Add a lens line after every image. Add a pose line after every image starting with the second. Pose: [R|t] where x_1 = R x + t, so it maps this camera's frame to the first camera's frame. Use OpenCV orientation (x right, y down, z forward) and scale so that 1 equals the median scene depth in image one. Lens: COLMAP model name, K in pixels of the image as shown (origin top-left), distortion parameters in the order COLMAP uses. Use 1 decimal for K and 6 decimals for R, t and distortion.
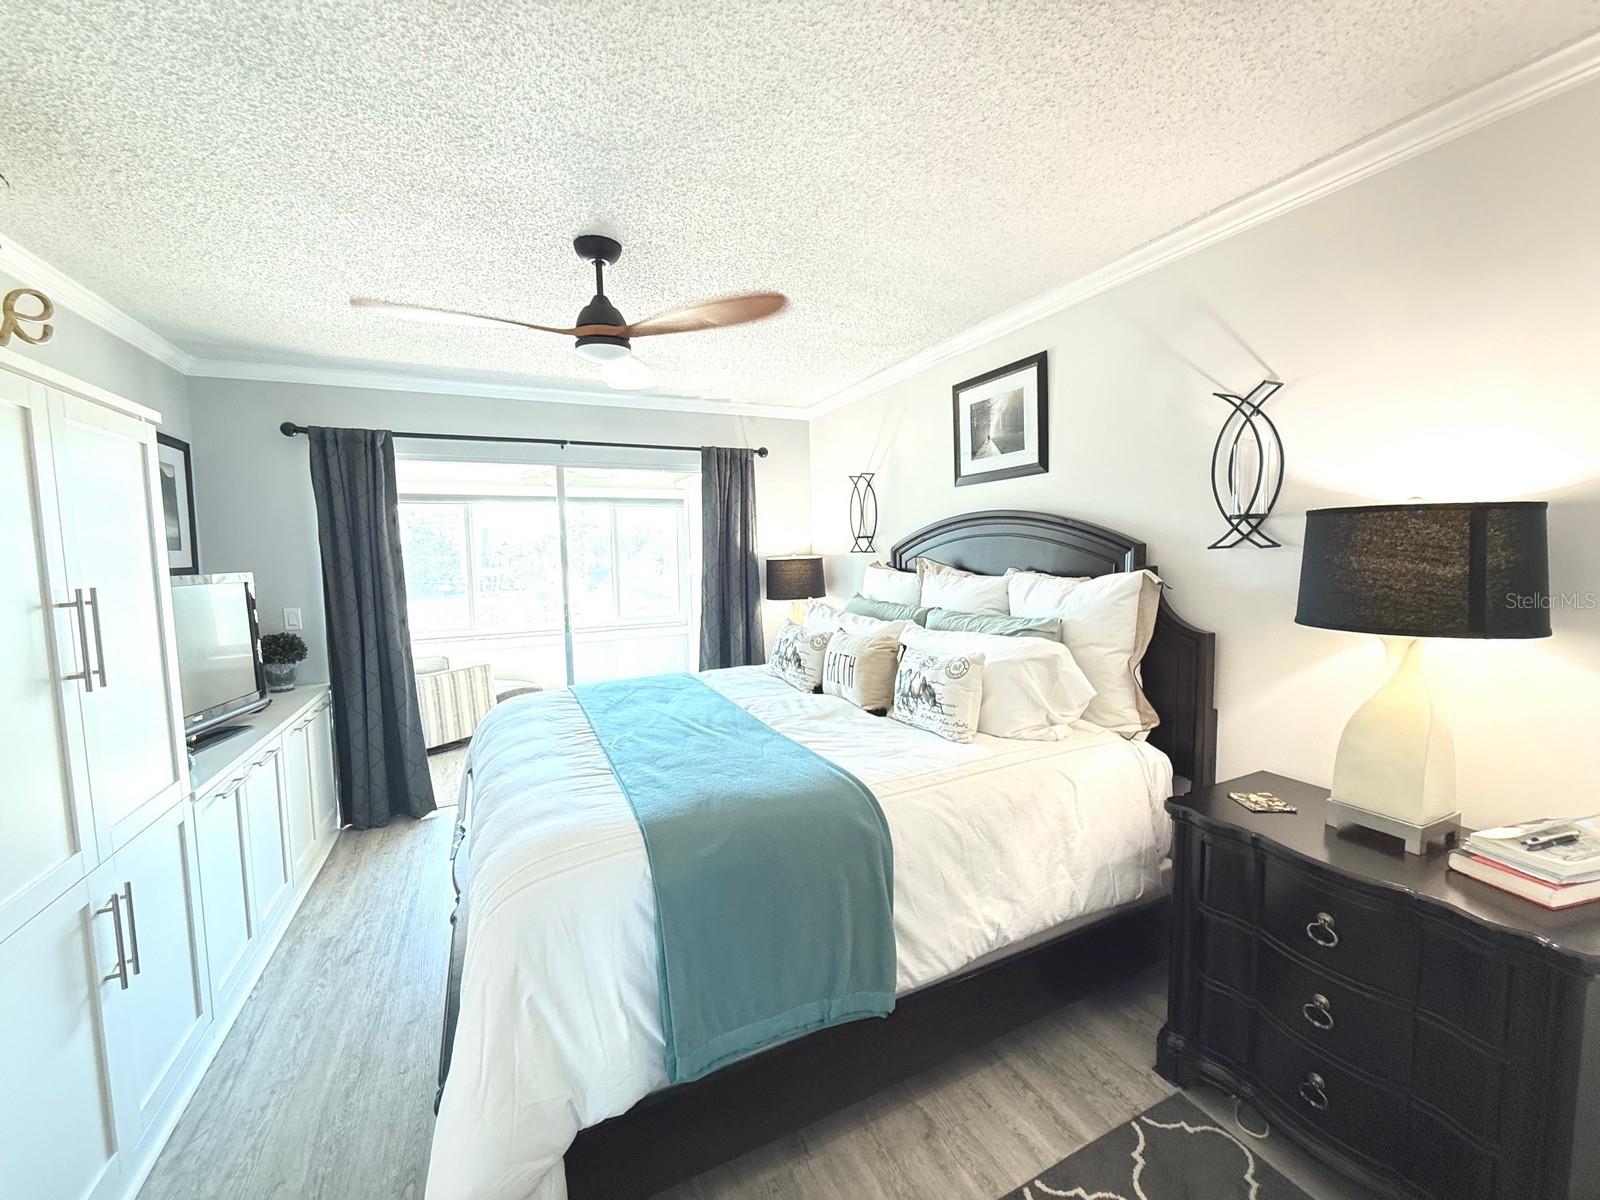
lens RADIAL K [[635.9, 0, 793.4], [0, 635.9, 597.7], [0, 0, 1]] dist [-0.002210, 0.000261]
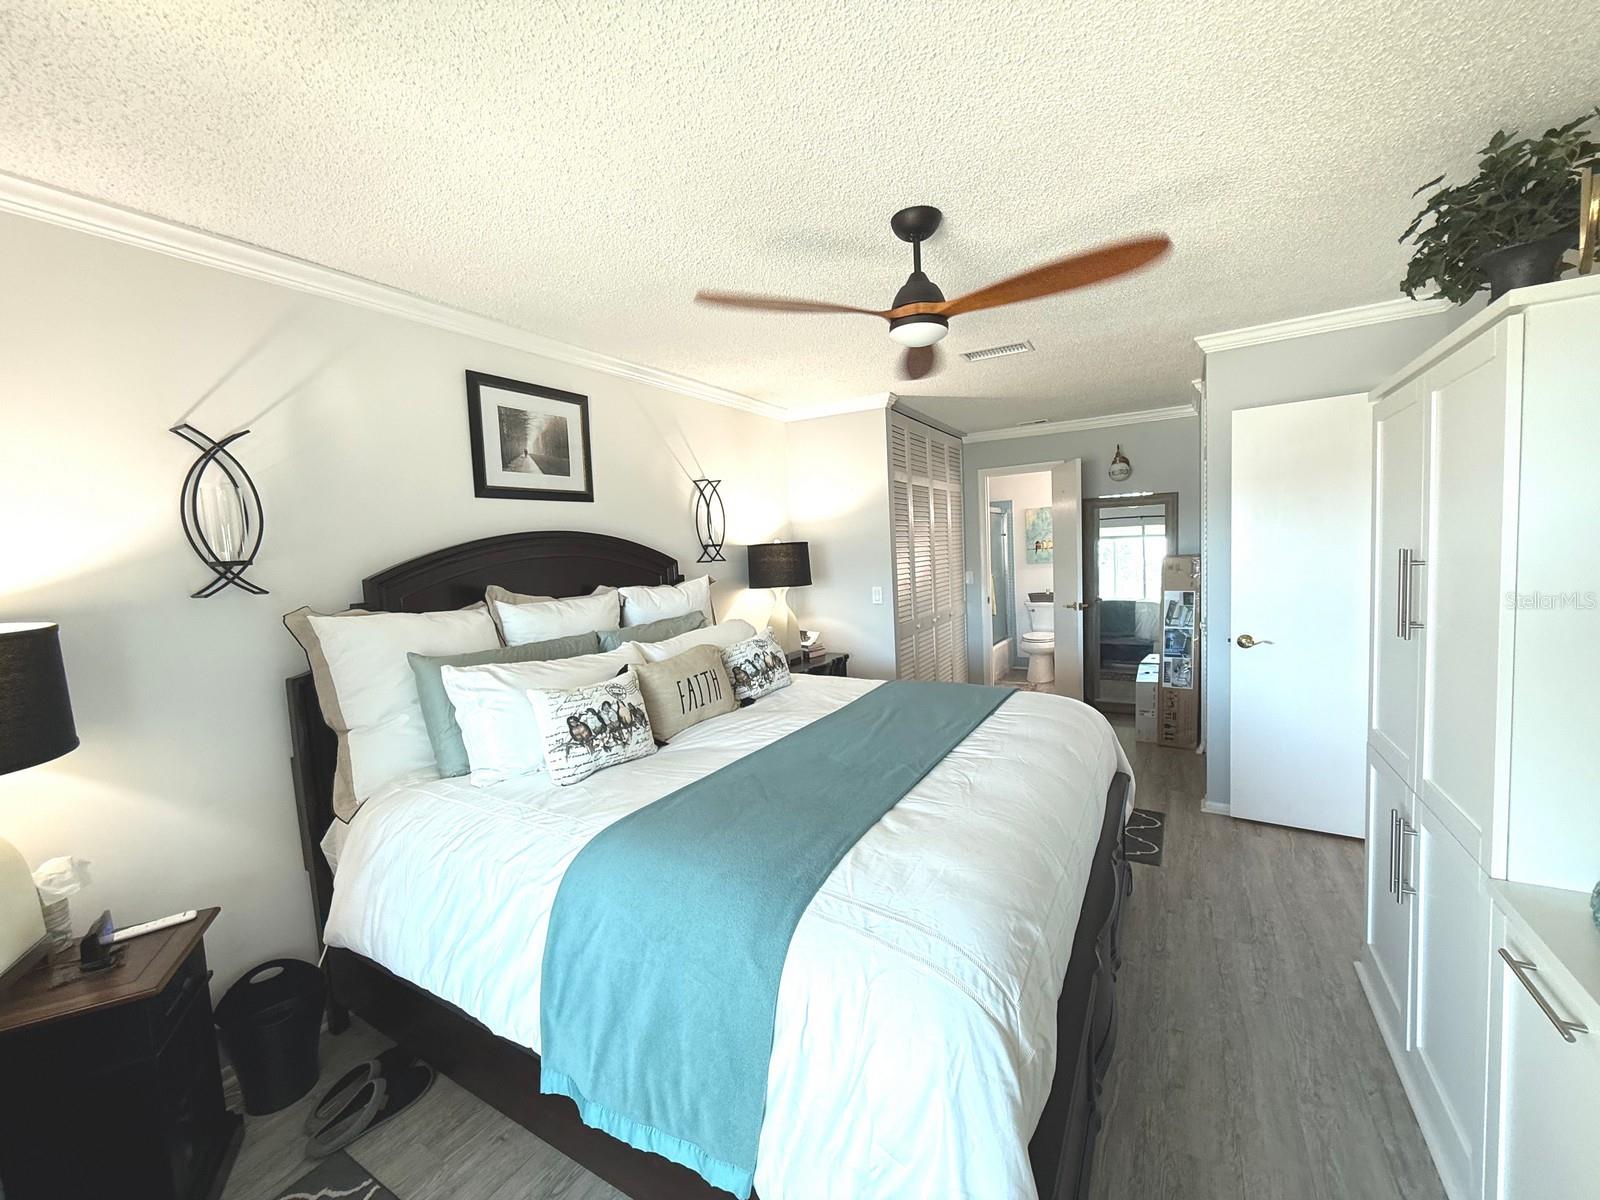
lens RADIAL K [[635.9, 0, 794.0], [0, 635.9, 596.5], [0, 0, 1]] dist [-0.002210, 0.000261]
pose [[-0.556302, 0.000804, 0.830980, -0.694993], [0.139465, 0.985906, 0.092411, -0.078192], [-0.819193, 0.167301, -0.548573, 1.257231]]
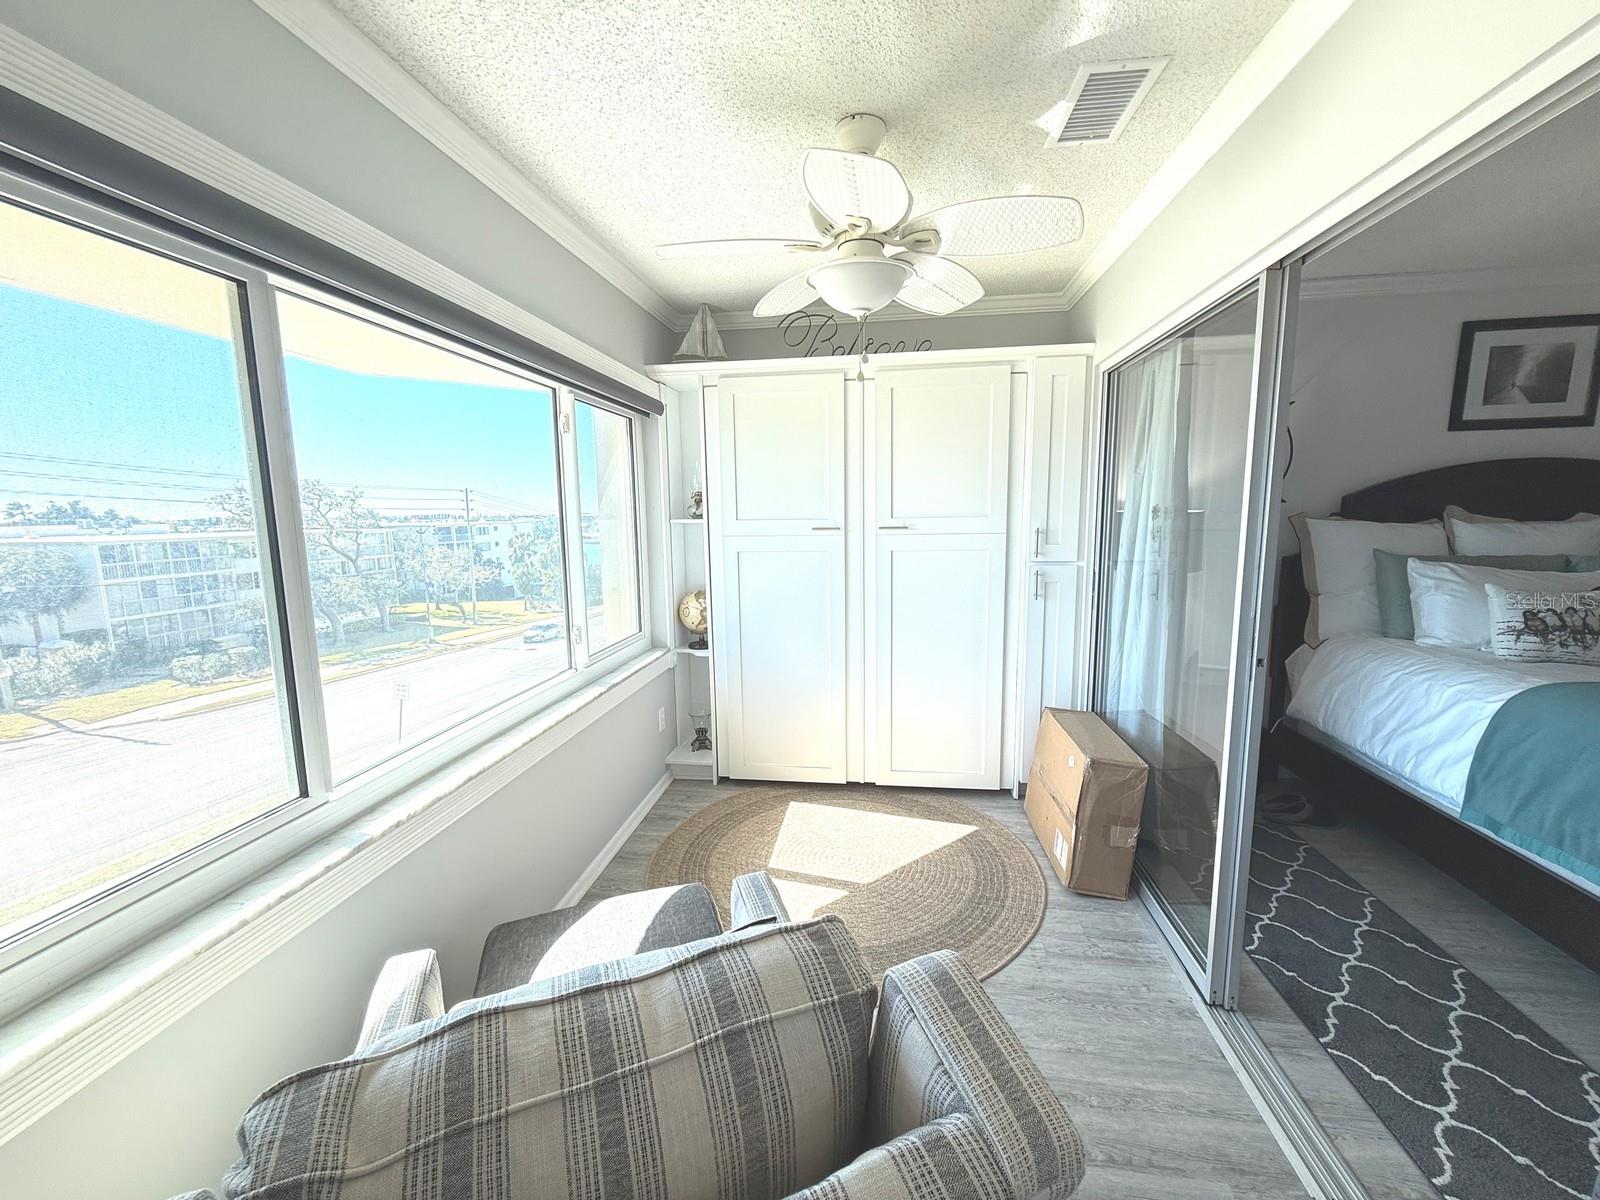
lens RADIAL K [[635.9, 0, 802.6], [0, 635.9, 603.2], [0, 0, 1]] dist [-0.002210, 0.000261]
pose [[0.538341, -0.099672, 0.836812, -1.210055], [0.074229, 0.994730, 0.070728, -0.063160], [-0.839452, 0.024040, 0.542902, 1.449105]]
